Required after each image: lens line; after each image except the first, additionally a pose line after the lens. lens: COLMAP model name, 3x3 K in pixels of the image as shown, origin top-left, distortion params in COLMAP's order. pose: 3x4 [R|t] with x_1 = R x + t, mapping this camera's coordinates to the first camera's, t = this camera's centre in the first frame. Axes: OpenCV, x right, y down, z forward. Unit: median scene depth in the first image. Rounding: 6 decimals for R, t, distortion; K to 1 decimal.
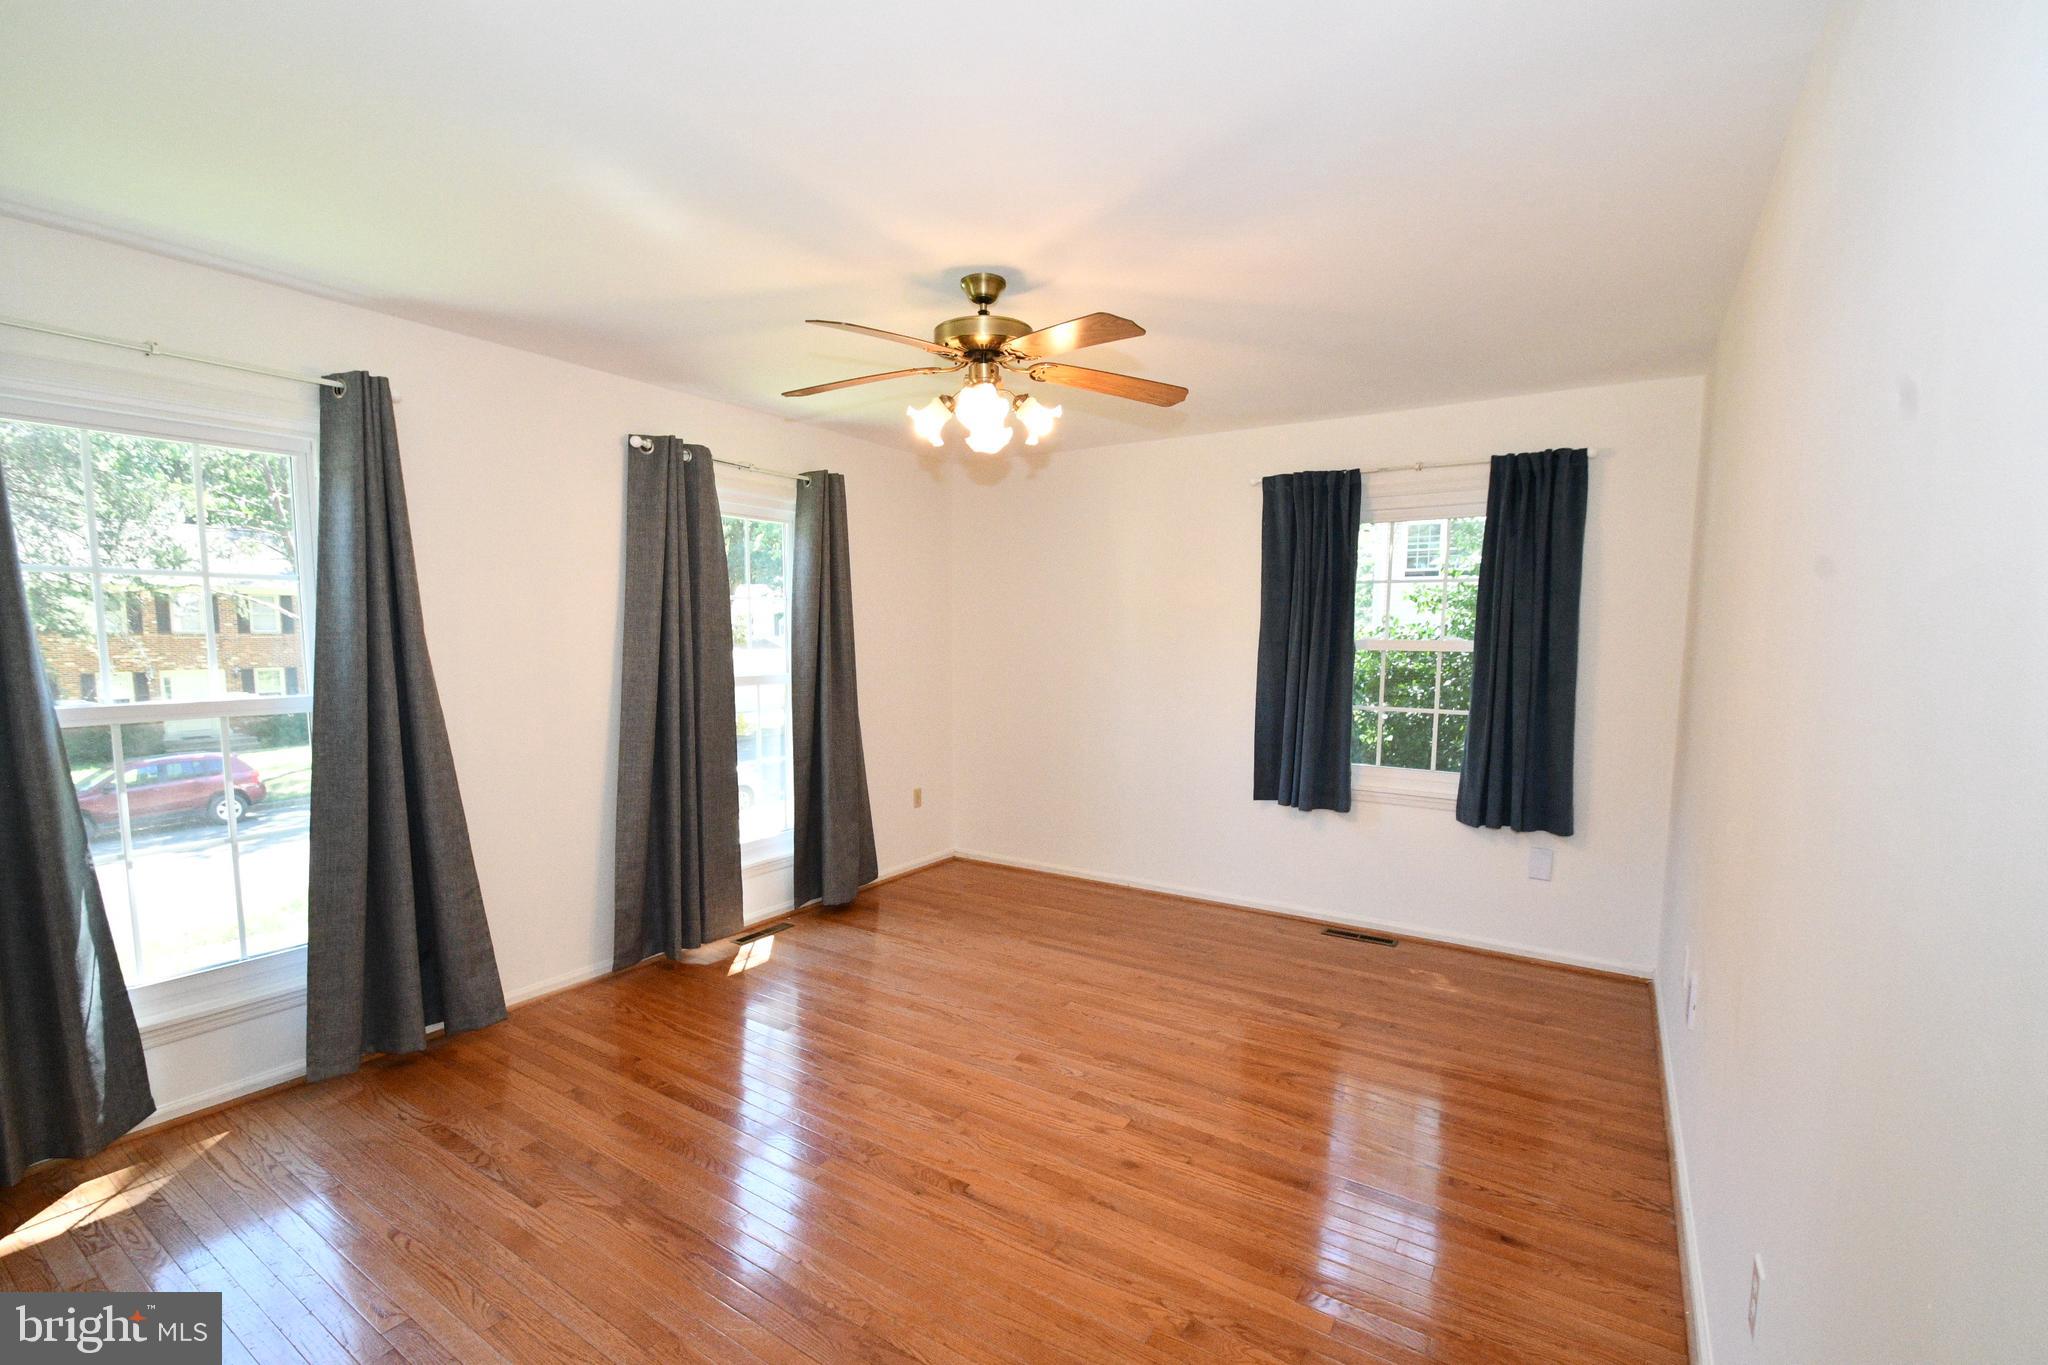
lens RADIAL K [[900.8, 0, 1011.3], [0, 900.8, 721.7], [0, 0, 1]] dist [0.001195, -0.014362]
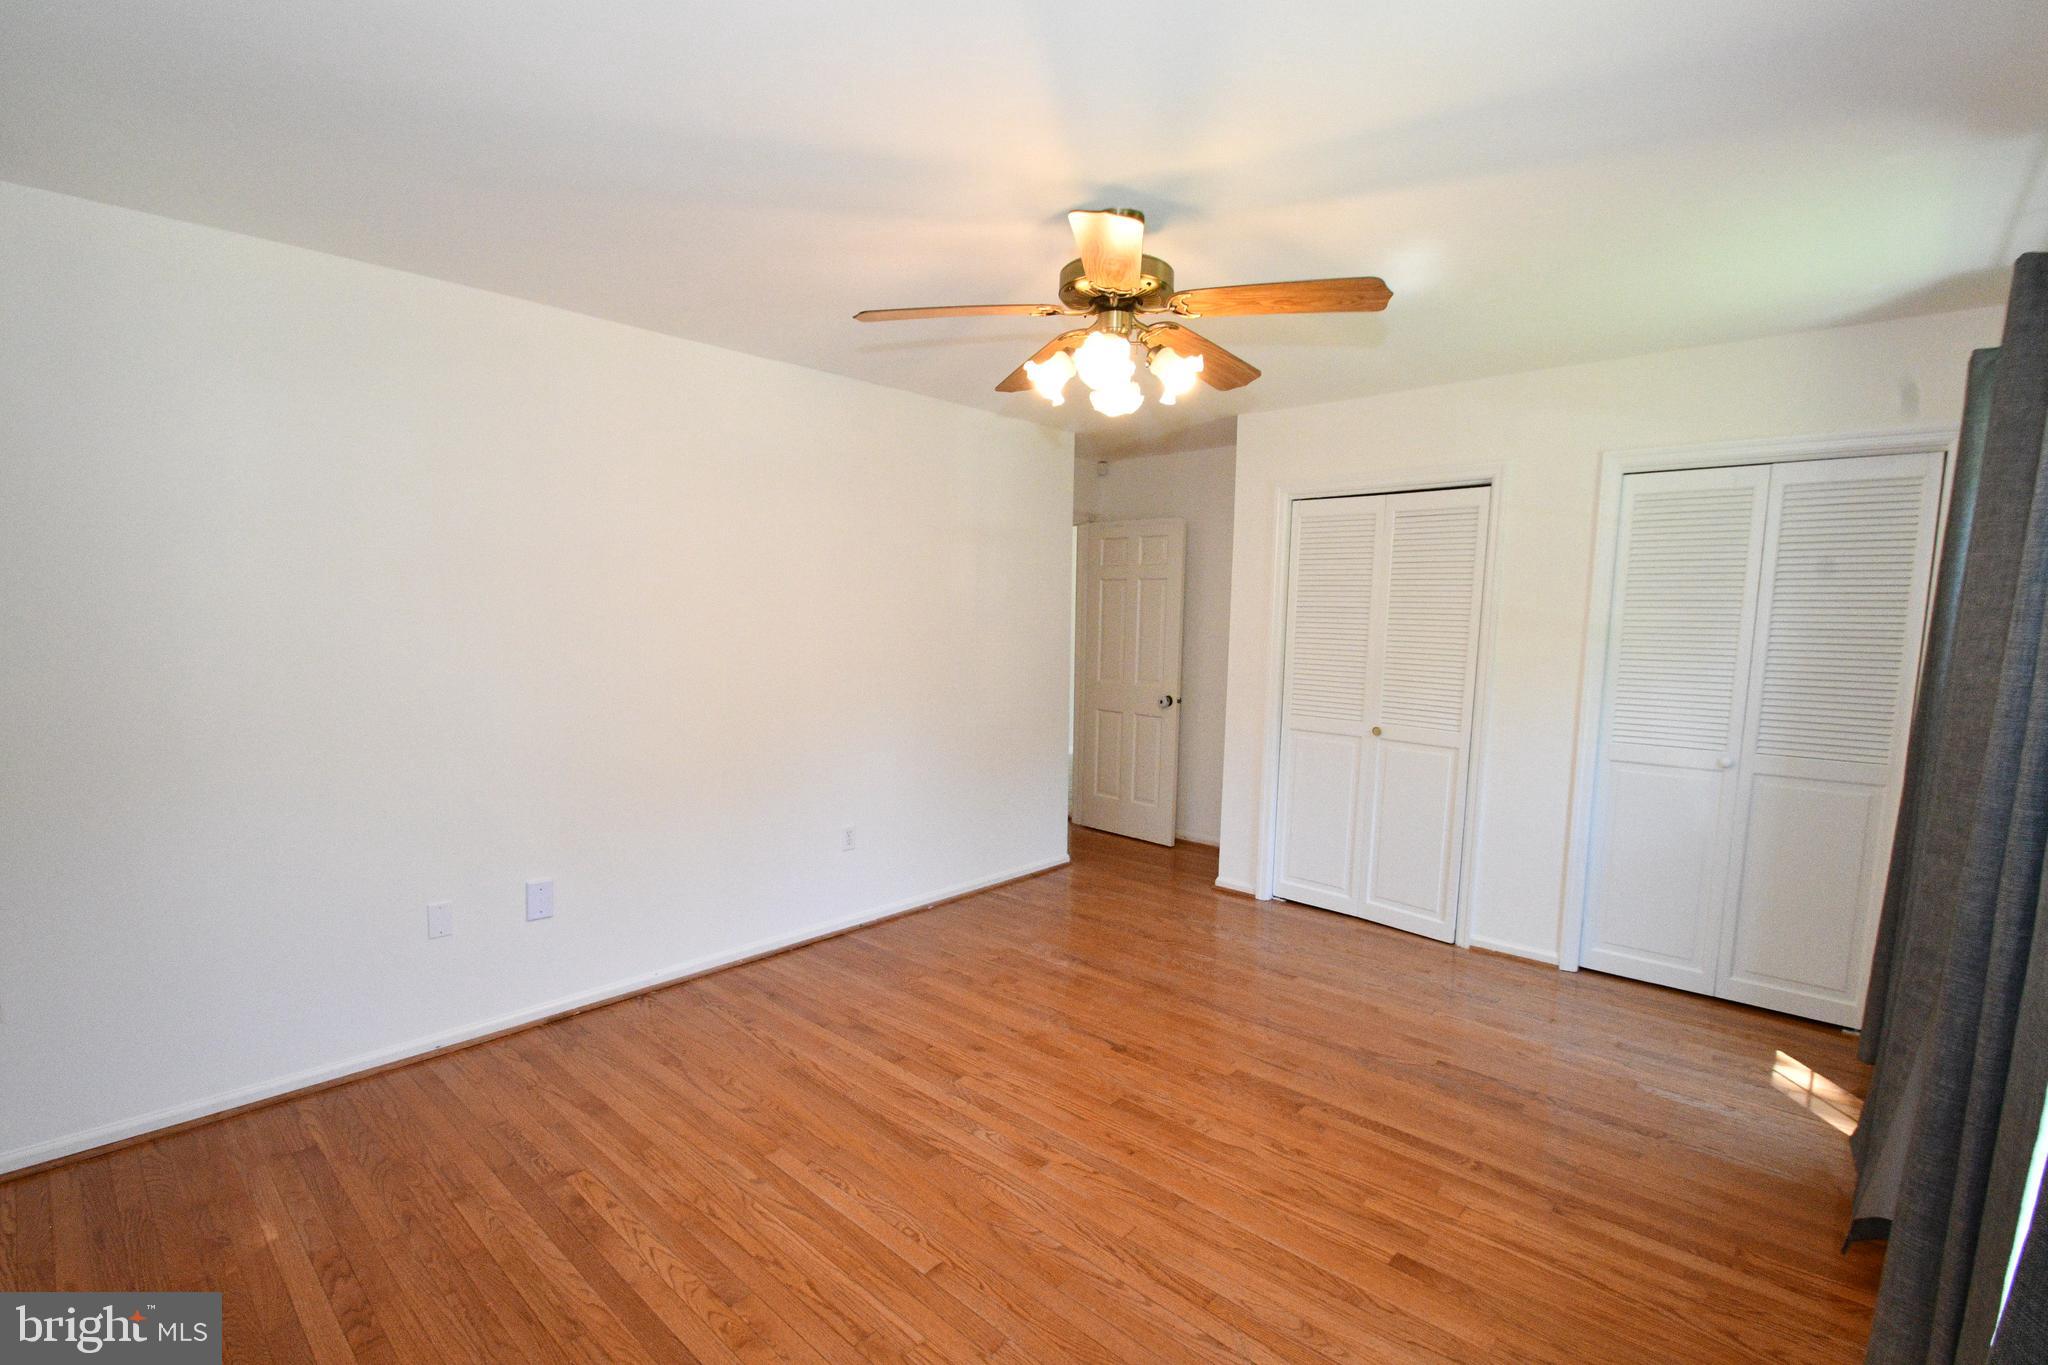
lens RADIAL K [[900.8, 0, 1011.3], [0, 900.8, 721.7], [0, 0, 1]] dist [0.001195, -0.014362]
pose [[-0.985560, -0.040574, 0.164392, -0.083730], [-0.003972, 0.976139, 0.217110, -0.187892], [-0.169278, 0.213323, -0.962205, 1.826880]]
